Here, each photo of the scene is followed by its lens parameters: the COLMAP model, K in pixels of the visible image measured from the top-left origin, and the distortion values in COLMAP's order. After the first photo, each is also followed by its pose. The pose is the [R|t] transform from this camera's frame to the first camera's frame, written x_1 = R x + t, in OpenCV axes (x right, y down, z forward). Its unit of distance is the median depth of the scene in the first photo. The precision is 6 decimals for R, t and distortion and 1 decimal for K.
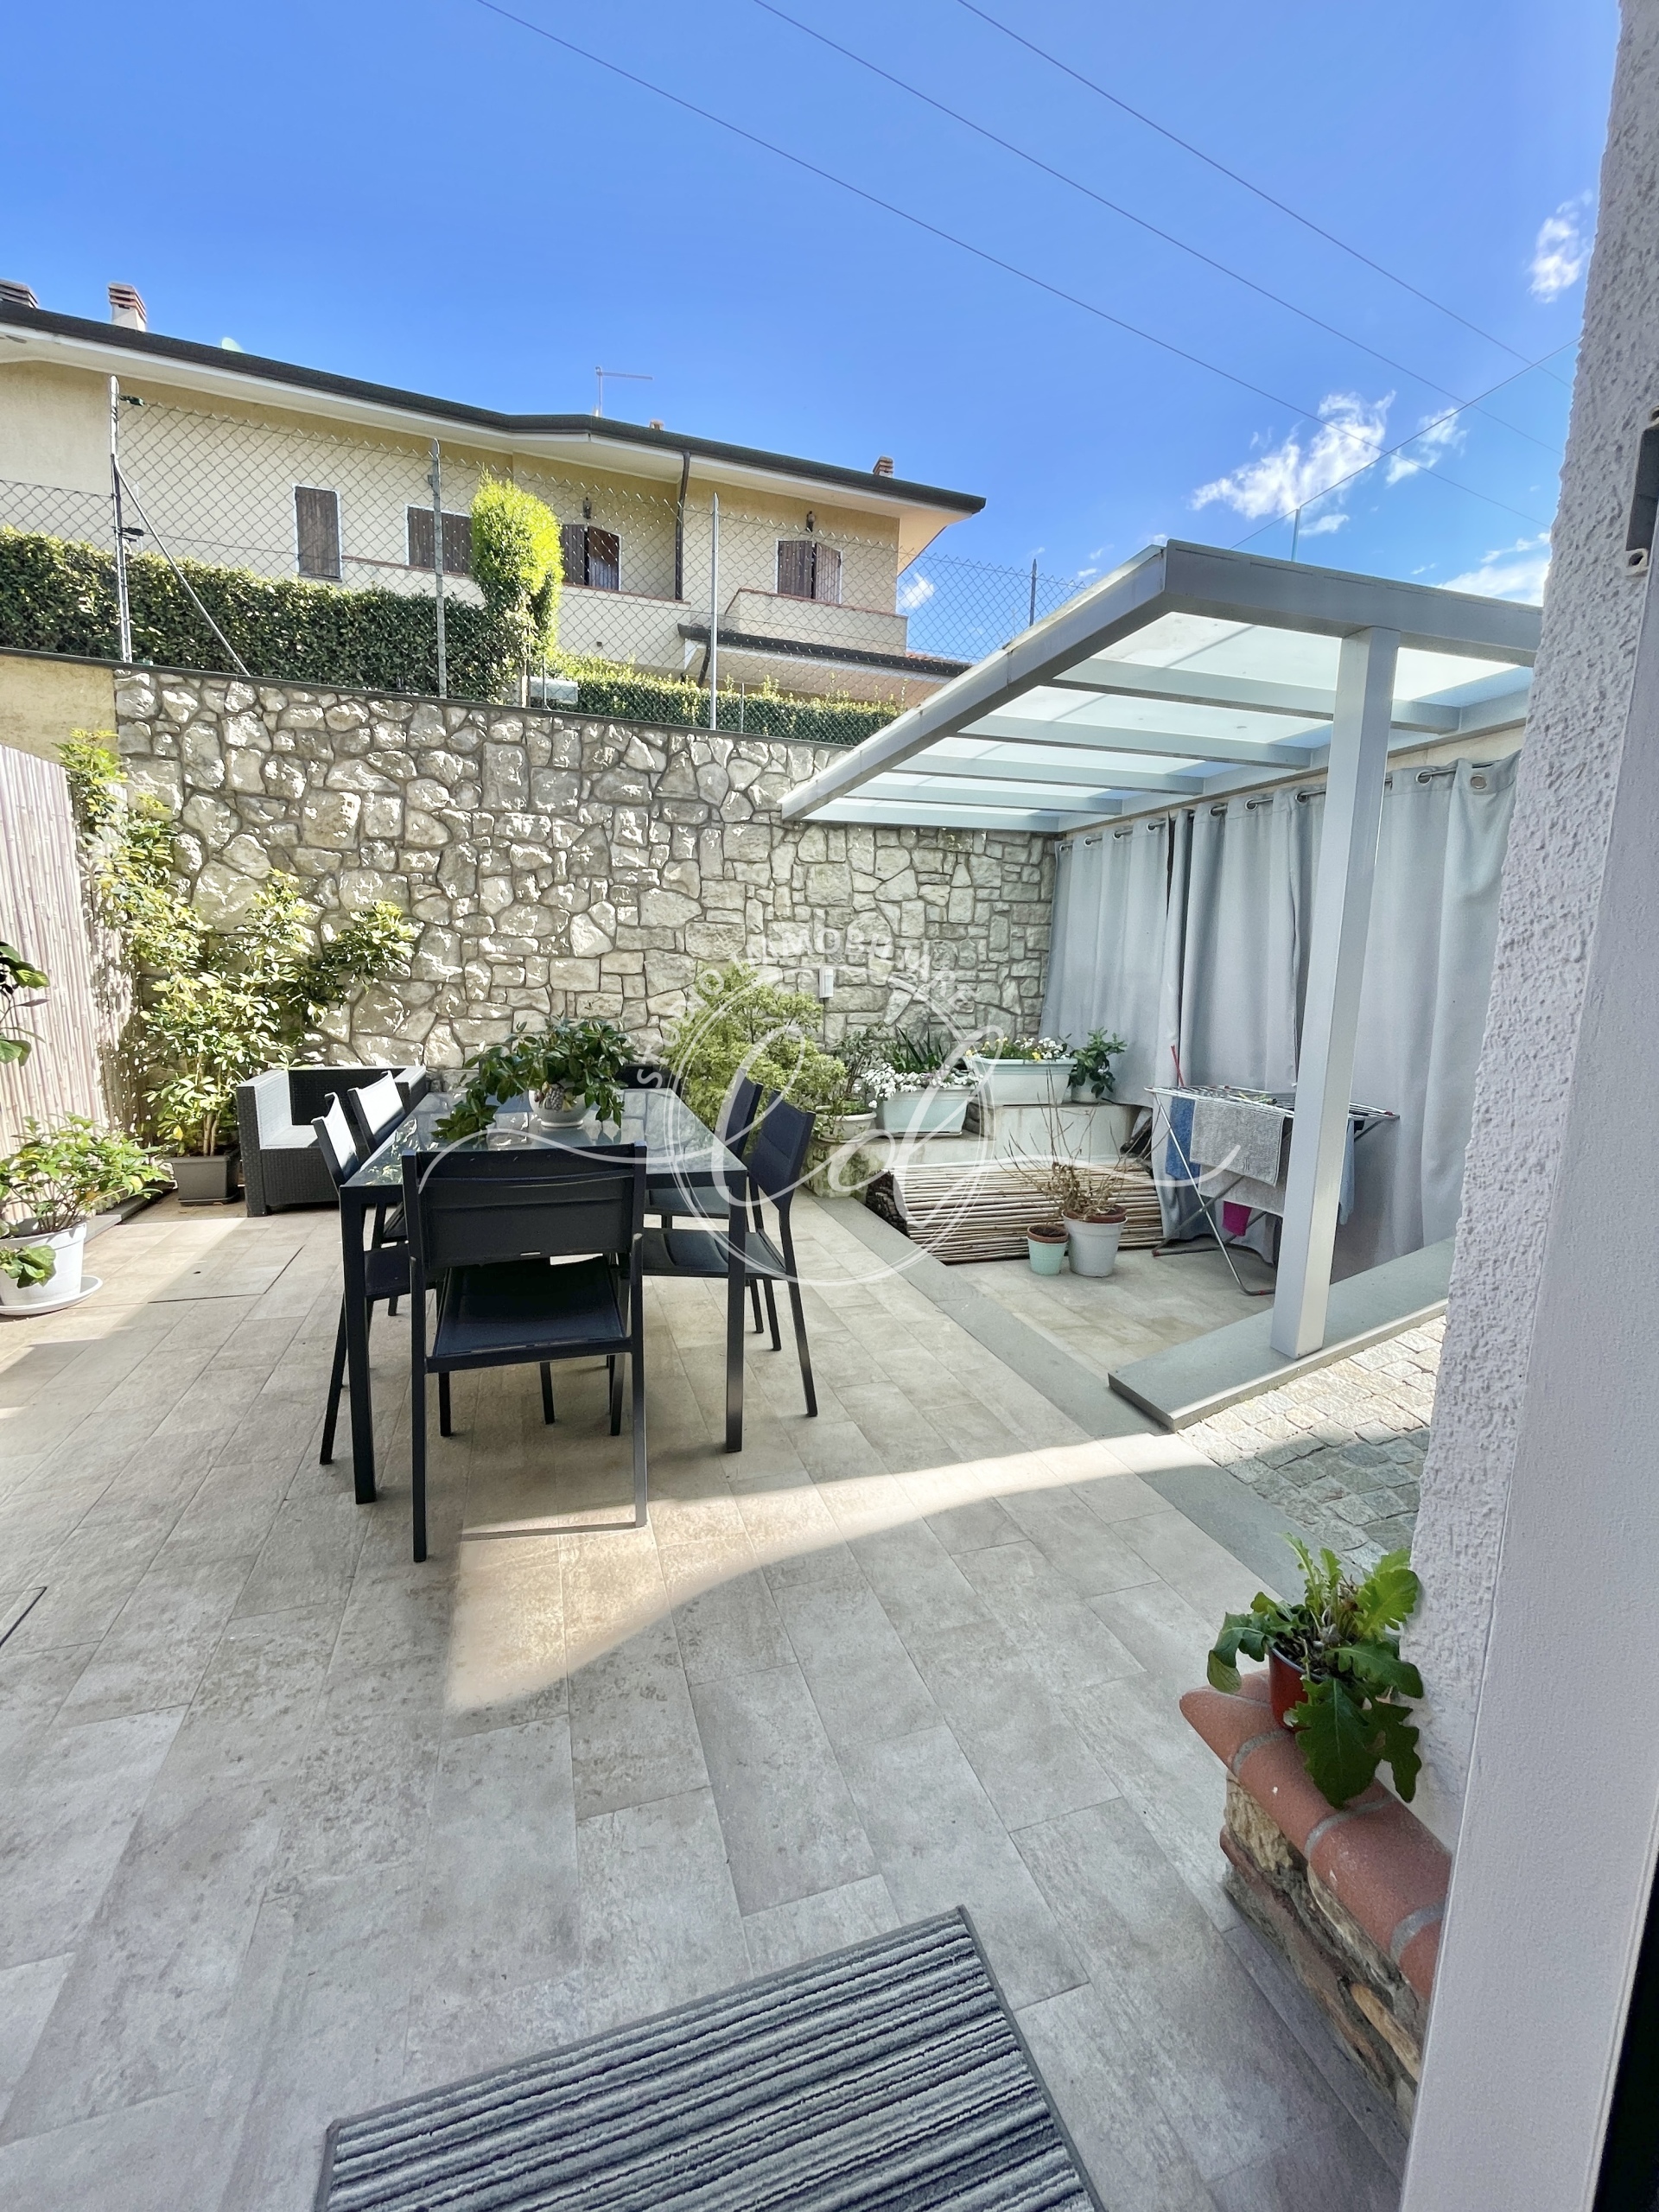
lens RADIAL K [[892.9, 0, 826.3], [0, 892.9, 1095.8], [0, 0, 1]] dist [-0.002022, 0.000598]
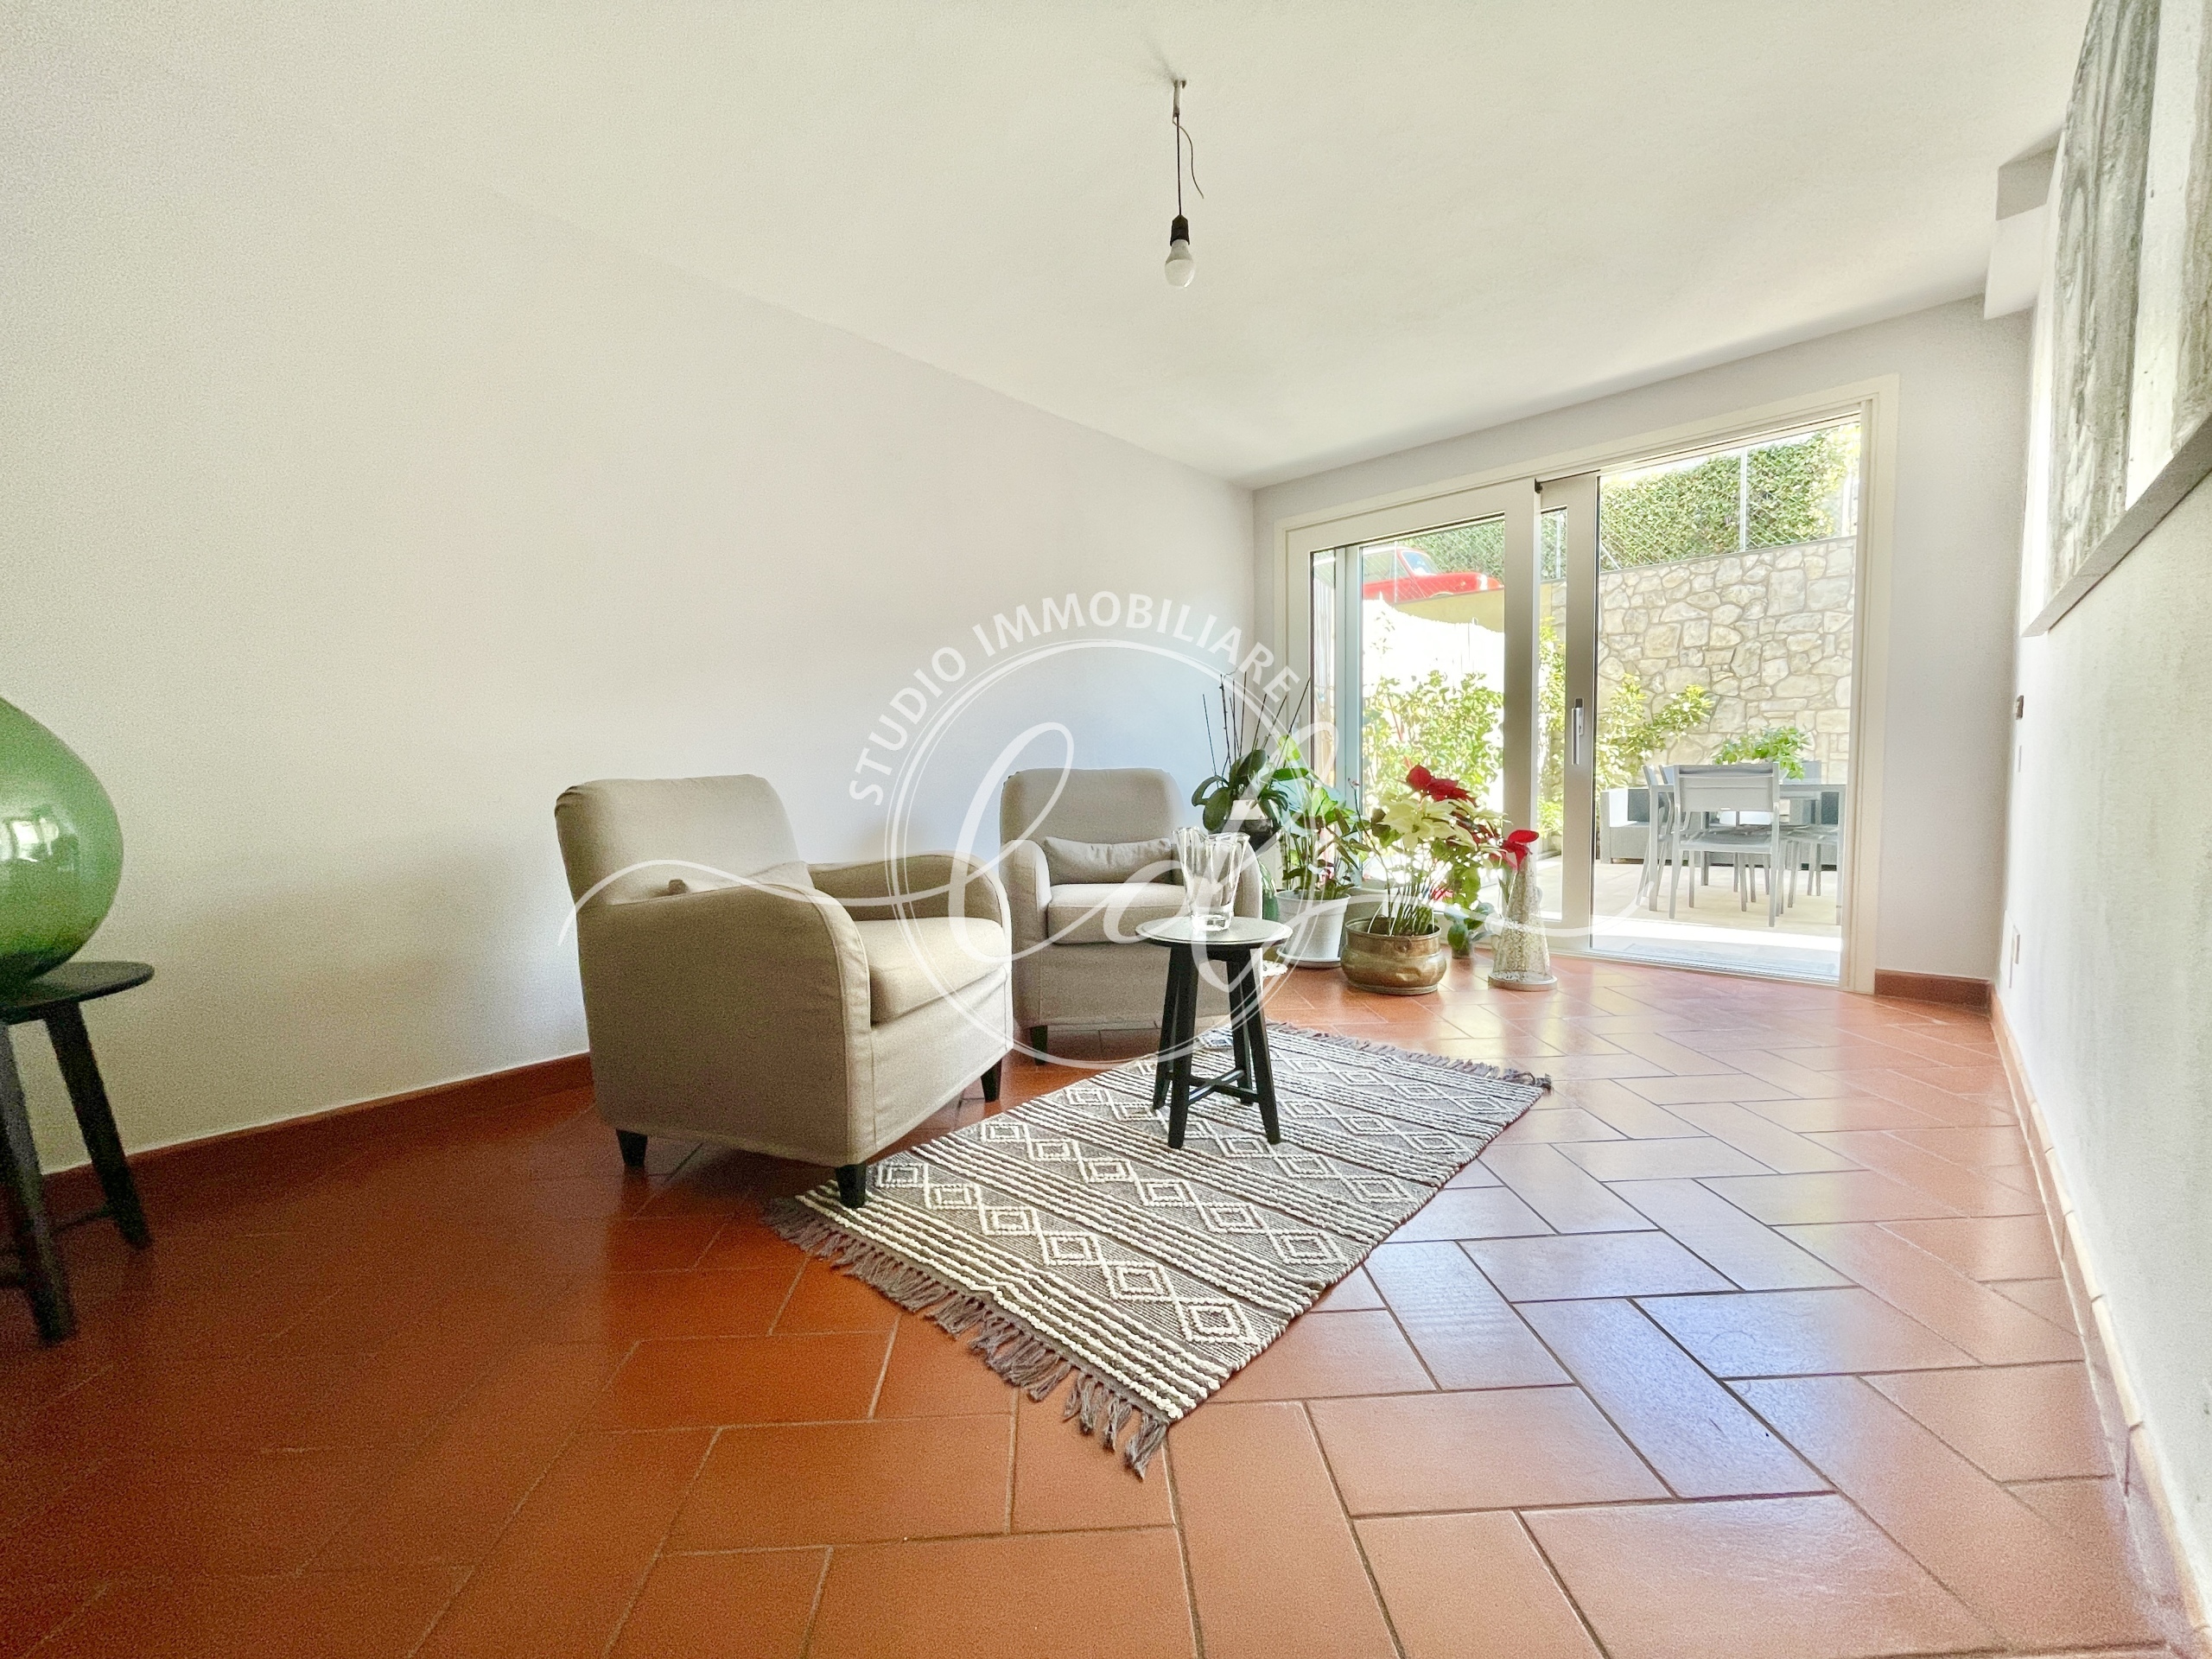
lens RADIAL K [[892.9, 0, 1100.6], [0, 892.9, 824.3], [0, 0, 1]] dist [-0.002022, 0.000598]
pose [[0.482853, 0.011744, -0.875623, 0.389128], [-0.084879, 0.995830, -0.033449, 0.171851], [0.871578, 0.090473, 0.481836, -0.664264]]
